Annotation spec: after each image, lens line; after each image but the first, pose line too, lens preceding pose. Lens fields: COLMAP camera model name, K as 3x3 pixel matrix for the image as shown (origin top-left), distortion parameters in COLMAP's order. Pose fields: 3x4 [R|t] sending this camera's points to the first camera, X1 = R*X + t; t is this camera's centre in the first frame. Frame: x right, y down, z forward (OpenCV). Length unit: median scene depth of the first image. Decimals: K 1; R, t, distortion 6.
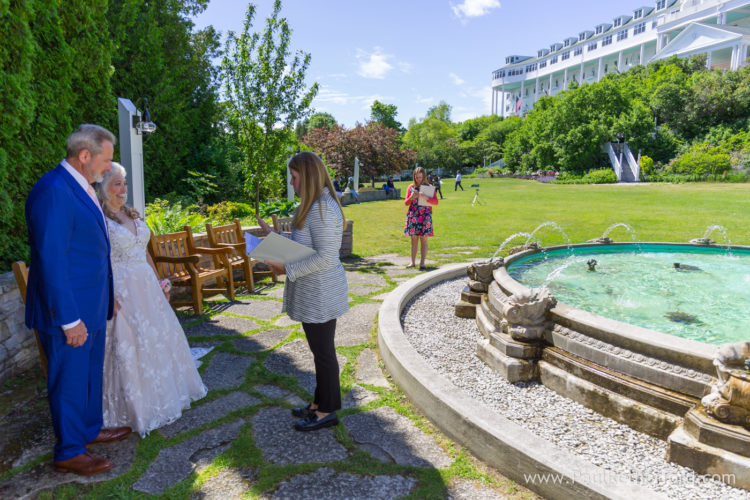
lens RADIAL K [[510.3, 0, 375.0], [0, 510.3, 250.0], [0, 0, 1]] dist [-0.011976, 0.001433]
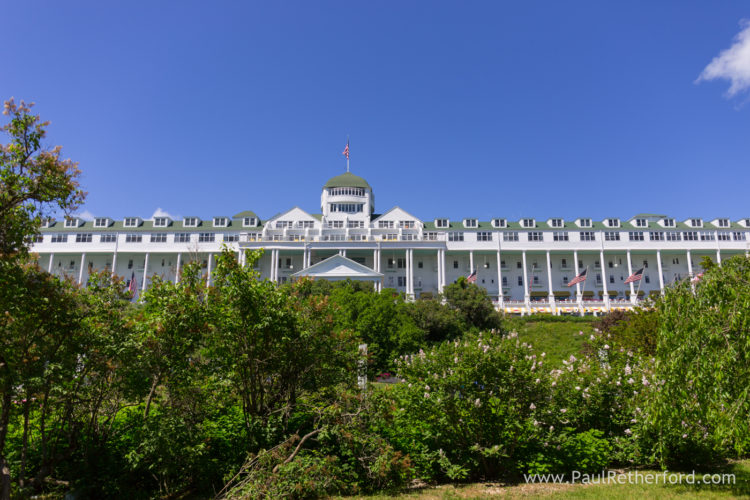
lens RADIAL K [[510.3, 0, 375.0], [0, 510.3, 250.0], [0, 0, 1]] dist [-0.011976, 0.001433]
pose [[0.124060, 0.305665, 0.944022, -0.389308], [0.194553, 0.925413, -0.325207, -0.059950], [-0.973015, 0.224007, 0.055339, 0.792779]]
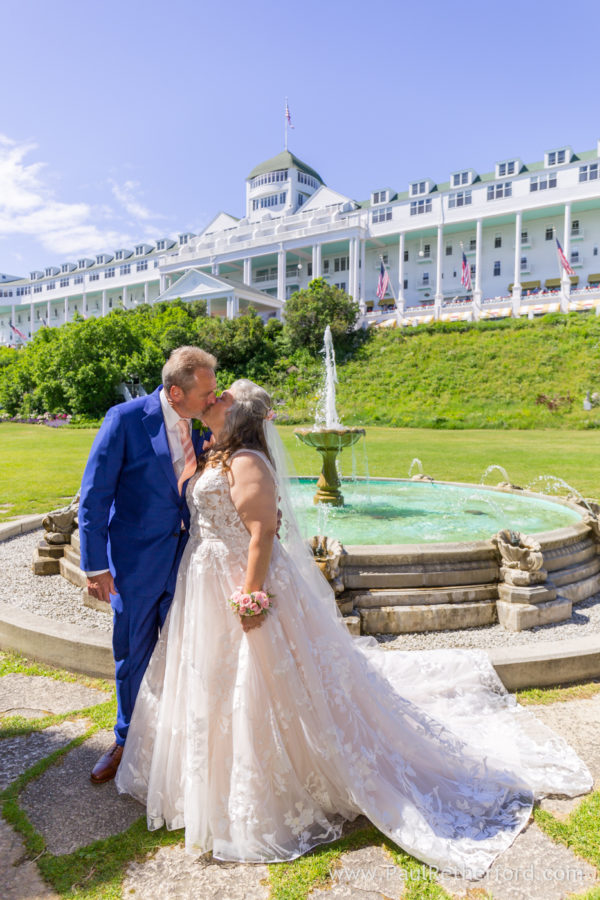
lens RADIAL K [[612.3, 0, 300.0], [0, 612.3, 450.0], [0, 0, 1]] dist [-0.011976, 0.001433]
pose [[0.750385, -0.038018, 0.659906, -0.031961], [0.100830, 0.993245, -0.057432, 0.003730], [-0.653265, 0.109634, 0.749150, -0.018822]]
